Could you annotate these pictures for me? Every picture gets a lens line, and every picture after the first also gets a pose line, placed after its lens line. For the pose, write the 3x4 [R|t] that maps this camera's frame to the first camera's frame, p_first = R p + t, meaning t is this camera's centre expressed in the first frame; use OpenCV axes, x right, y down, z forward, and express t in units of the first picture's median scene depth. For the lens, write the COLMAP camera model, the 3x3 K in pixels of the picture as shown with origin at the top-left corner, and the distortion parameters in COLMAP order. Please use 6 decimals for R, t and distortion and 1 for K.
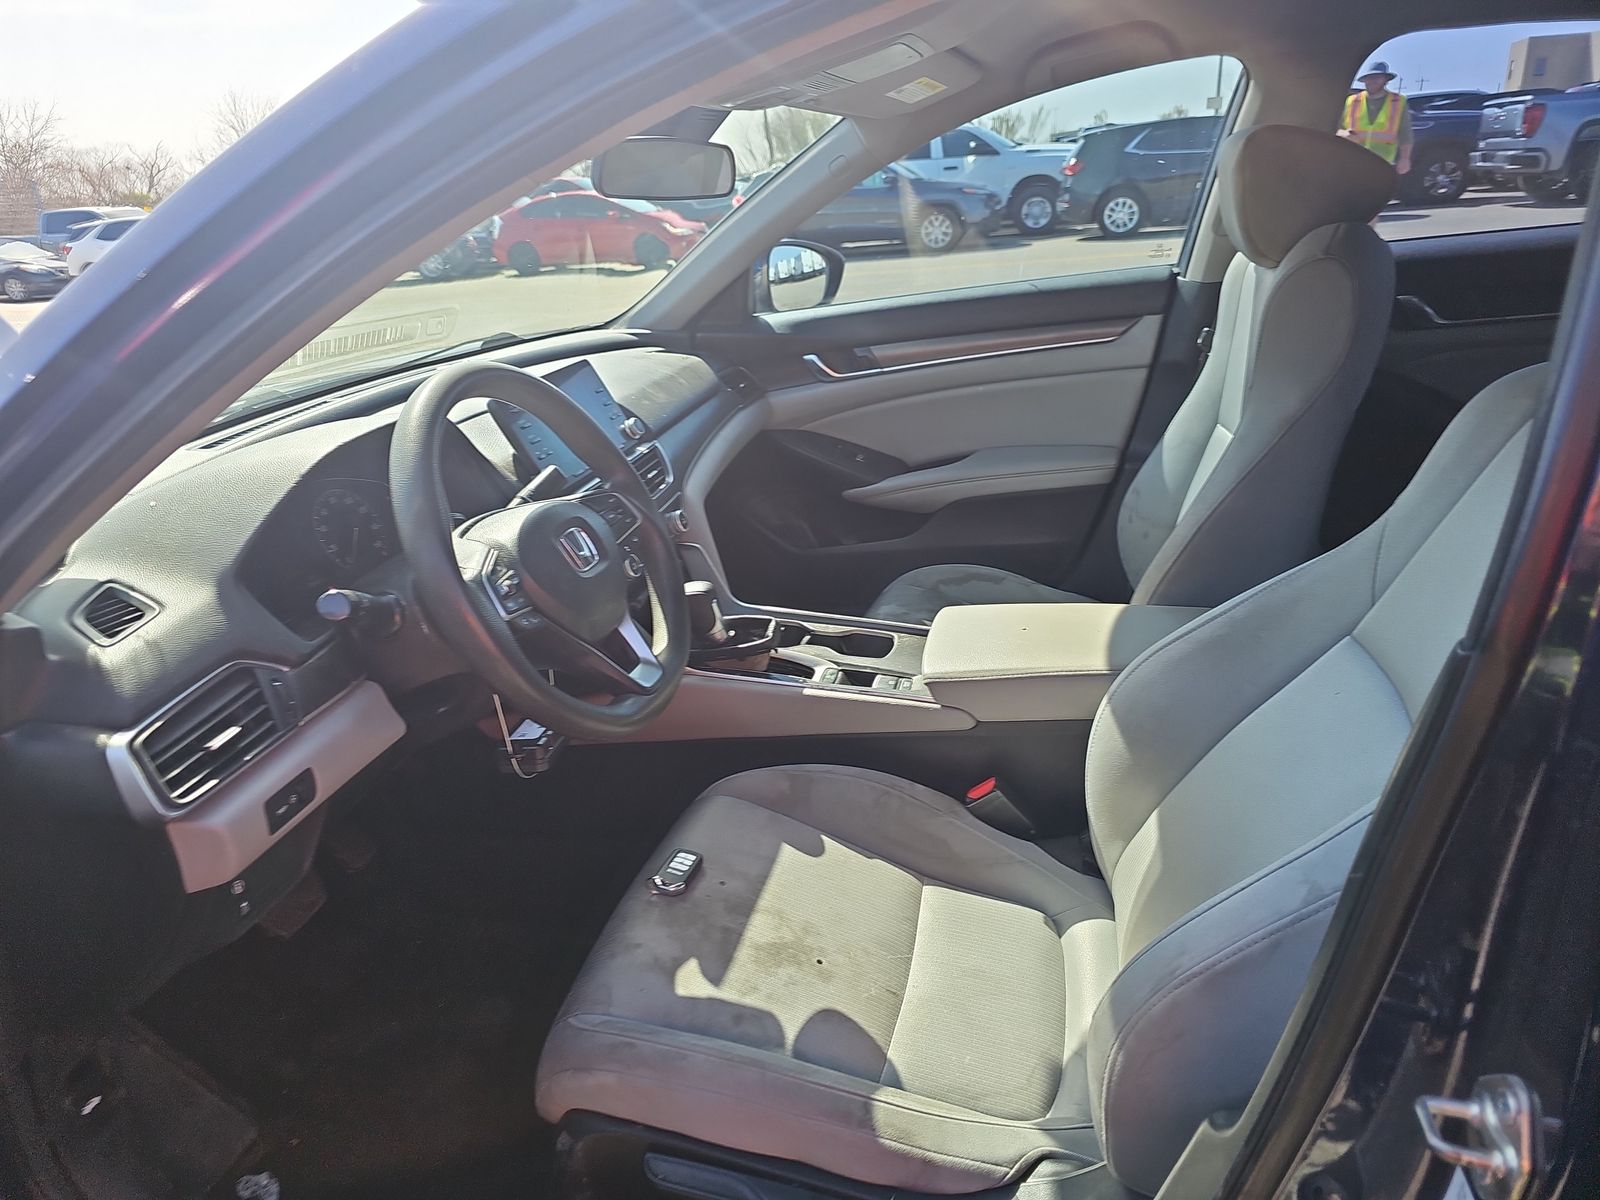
lens RADIAL K [[1066.4, 0, 800.0], [0, 1066.4, 600.0], [0, 0, 1]] dist [0.079872, -0.107971]
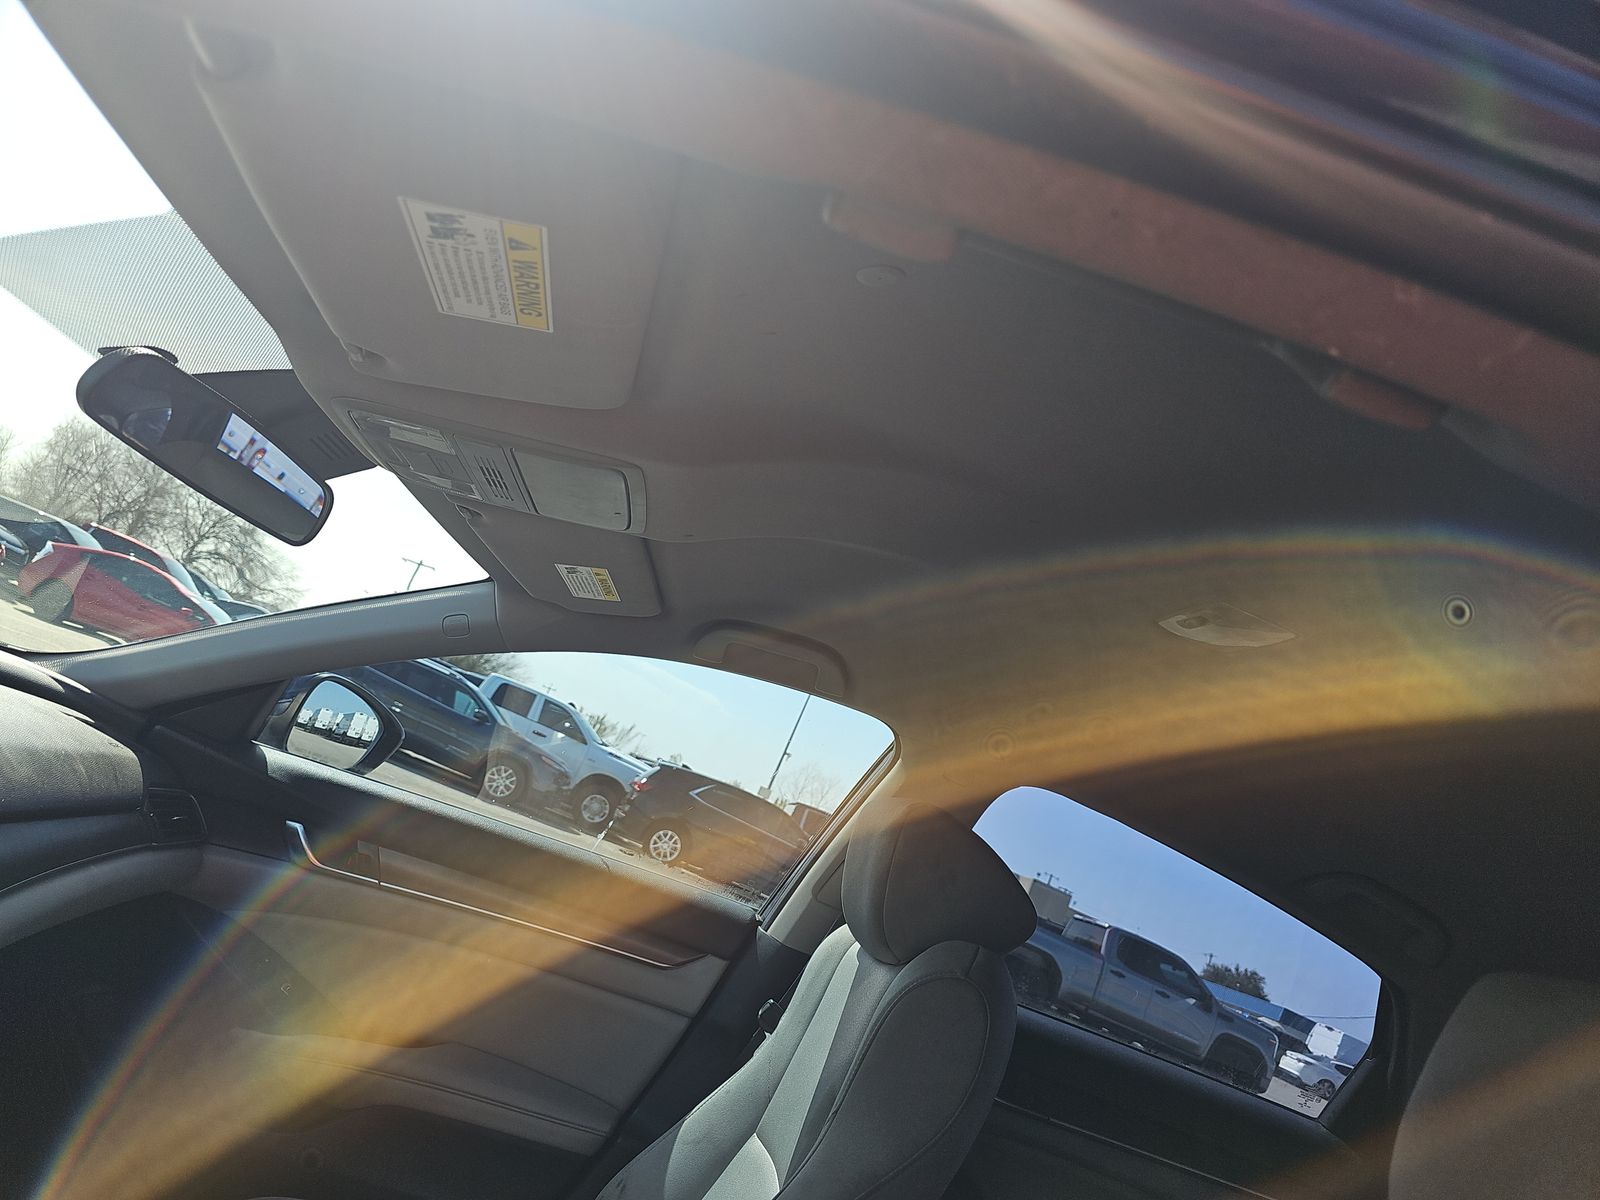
lens RADIAL K [[1066.4, 0, 800.0], [0, 1066.4, 600.0], [0, 0, 1]] dist [0.079872, -0.107971]
pose [[0.827920, 0.489164, 0.274350, 0.017472], [-0.280859, 0.785026, -0.552134, -0.040400], [-0.485456, 0.380068, 0.787325, 0.207853]]
